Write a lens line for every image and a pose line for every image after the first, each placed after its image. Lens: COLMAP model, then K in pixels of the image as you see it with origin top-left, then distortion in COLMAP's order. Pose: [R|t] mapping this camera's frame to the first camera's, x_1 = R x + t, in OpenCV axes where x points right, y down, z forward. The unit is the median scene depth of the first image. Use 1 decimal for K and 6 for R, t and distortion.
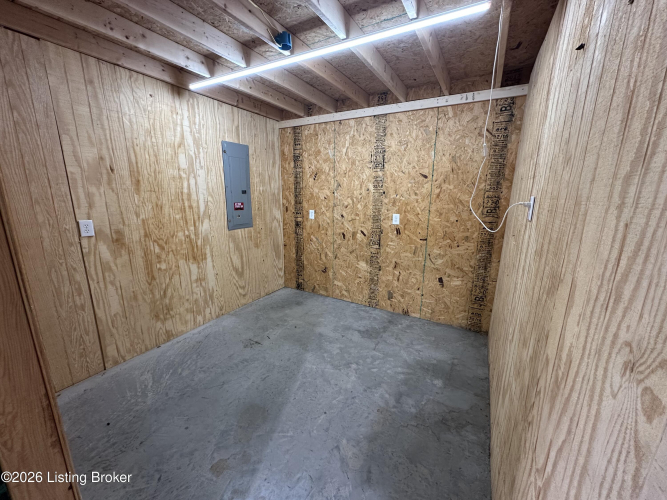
lens RADIAL K [[266.9, 0, 330.9], [0, 266.9, 247.5], [0, 0, 1]] dist [-0.003917, 0.002181]
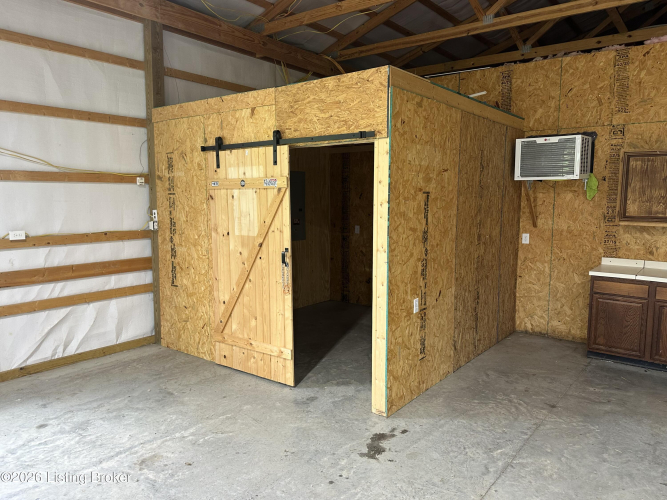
lens RADIAL K [[495.8, 0, 336.5], [0, 495.8, 248.4], [0, 0, 1]] dist [0.044731, -0.050950]
pose [[0.988016, 0.009917, -0.154035, 0.152483], [-0.027483, 0.993291, -0.112332, 0.176082], [0.151887, 0.115219, 0.981659, -0.956893]]
